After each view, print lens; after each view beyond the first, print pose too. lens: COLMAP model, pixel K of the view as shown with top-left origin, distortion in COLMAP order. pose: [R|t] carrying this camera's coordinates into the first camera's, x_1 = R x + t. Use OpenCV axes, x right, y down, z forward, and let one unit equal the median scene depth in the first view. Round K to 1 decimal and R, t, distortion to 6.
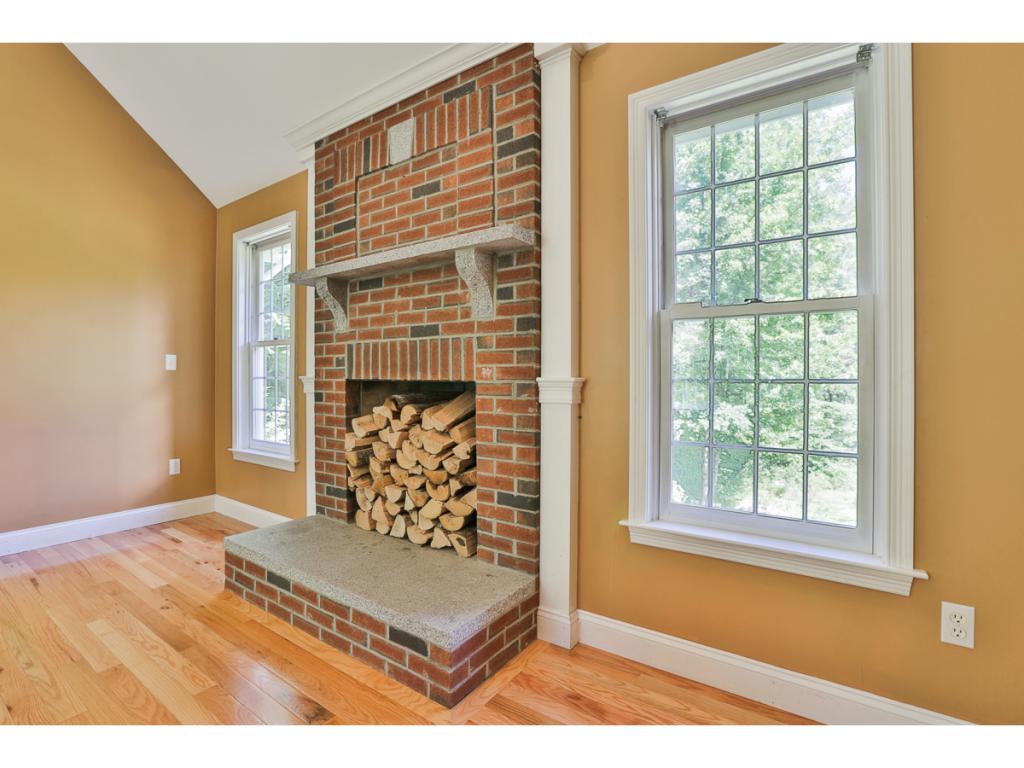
lens RADIAL K [[482.6, 0, 514.9], [0, 482.6, 375.5], [0, 0, 1]] dist [-0.033319, 0.004116]
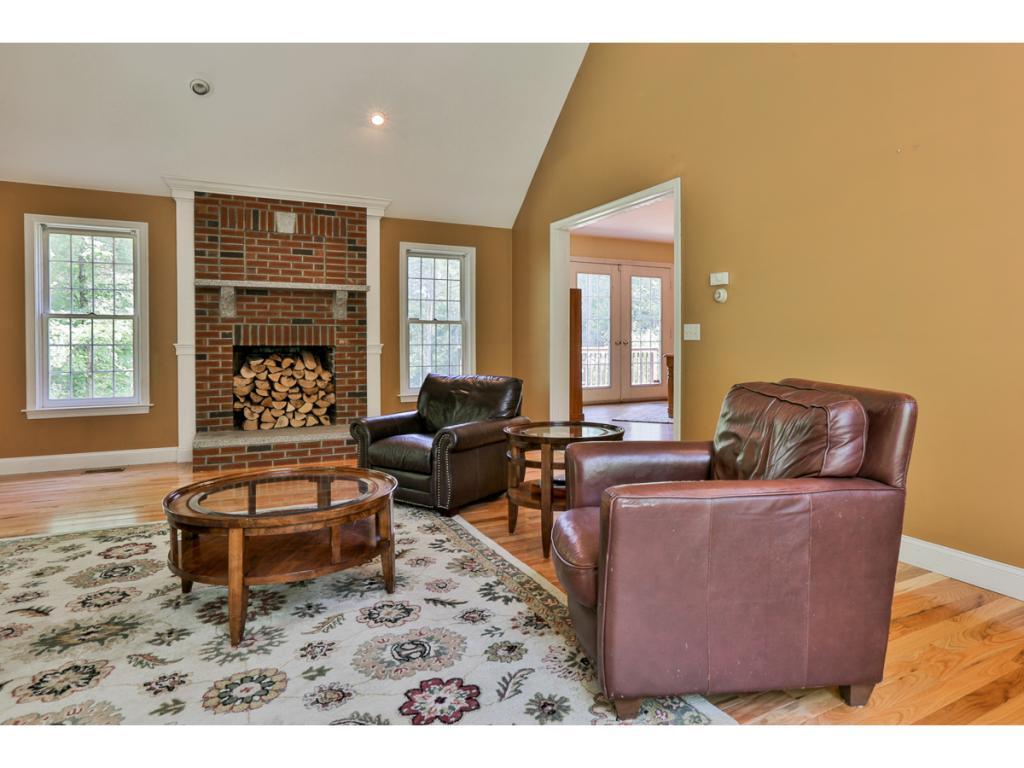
lens RADIAL K [[601.3, 0, 506.9], [0, 601.3, 336.8], [0, 0, 1]] dist [0.027802, 0.002310]
pose [[0.512822, 0.005714, 0.858476, -1.976574], [-0.000685, 0.999980, -0.006246, -0.012006], [-0.858495, 0.002615, 0.512816, -1.079894]]
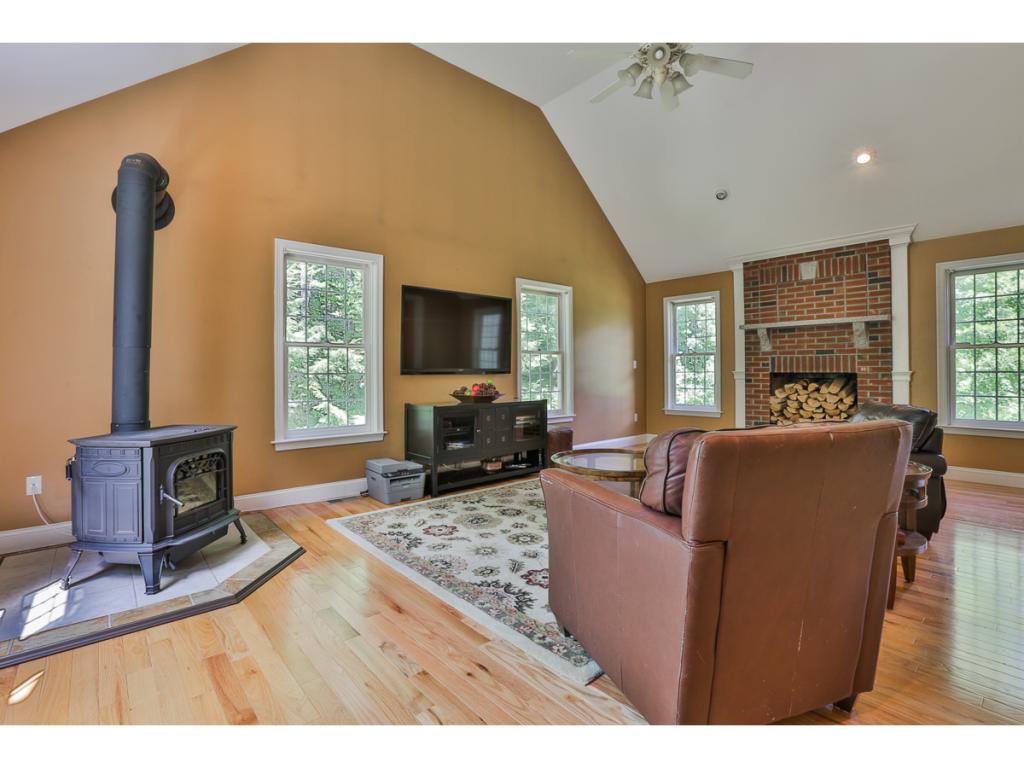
lens RADIAL K [[482.6, 0, 520.2], [0, 482.6, 370.3], [0, 0, 1]] dist [-0.033319, 0.004116]
pose [[0.970742, -0.006491, -0.240038, -1.105648], [0.006978, 0.999975, 0.001181, -0.015297], [0.240025, -0.002821, 0.970763, -1.683123]]
